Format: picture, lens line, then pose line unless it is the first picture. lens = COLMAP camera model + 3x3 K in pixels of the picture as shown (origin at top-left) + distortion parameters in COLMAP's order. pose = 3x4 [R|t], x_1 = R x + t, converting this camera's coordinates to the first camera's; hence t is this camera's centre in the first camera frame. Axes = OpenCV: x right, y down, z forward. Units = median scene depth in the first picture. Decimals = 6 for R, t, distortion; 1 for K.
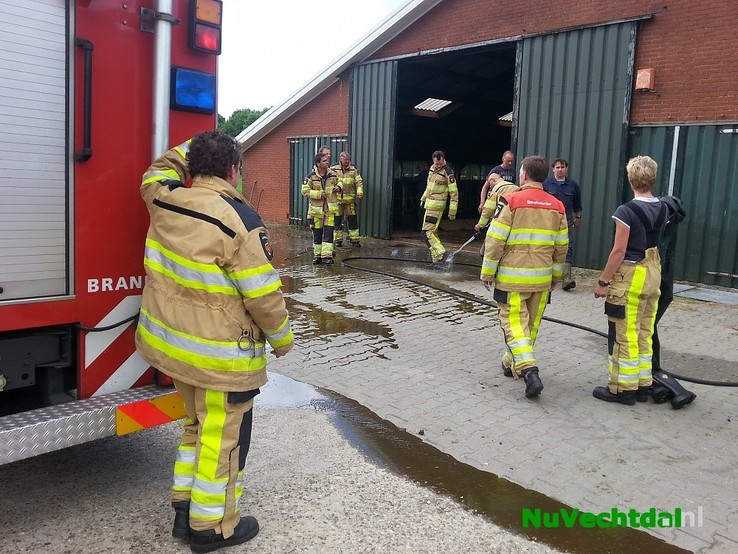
lens RADIAL K [[601.9, 0, 369.0], [0, 601.9, 277.0], [0, 0, 1]] dist [-0.026203, -0.003787]
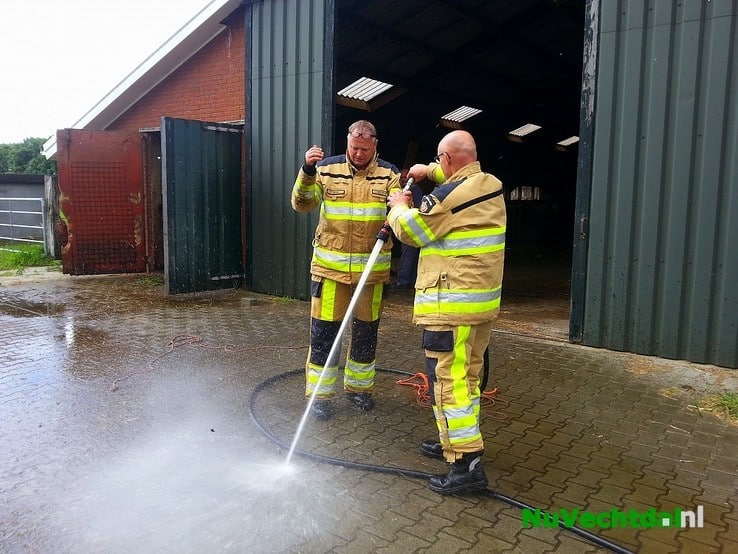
lens RADIAL K [[601.9, 0, 369.0], [0, 601.9, 277.0], [0, 0, 1]] dist [-0.026203, -0.003787]
pose [[0.983747, -0.035607, 0.175993, -0.025249], [0.040433, 0.998896, -0.023913, -0.071791], [-0.174947, 0.030641, 0.984101, 0.430589]]
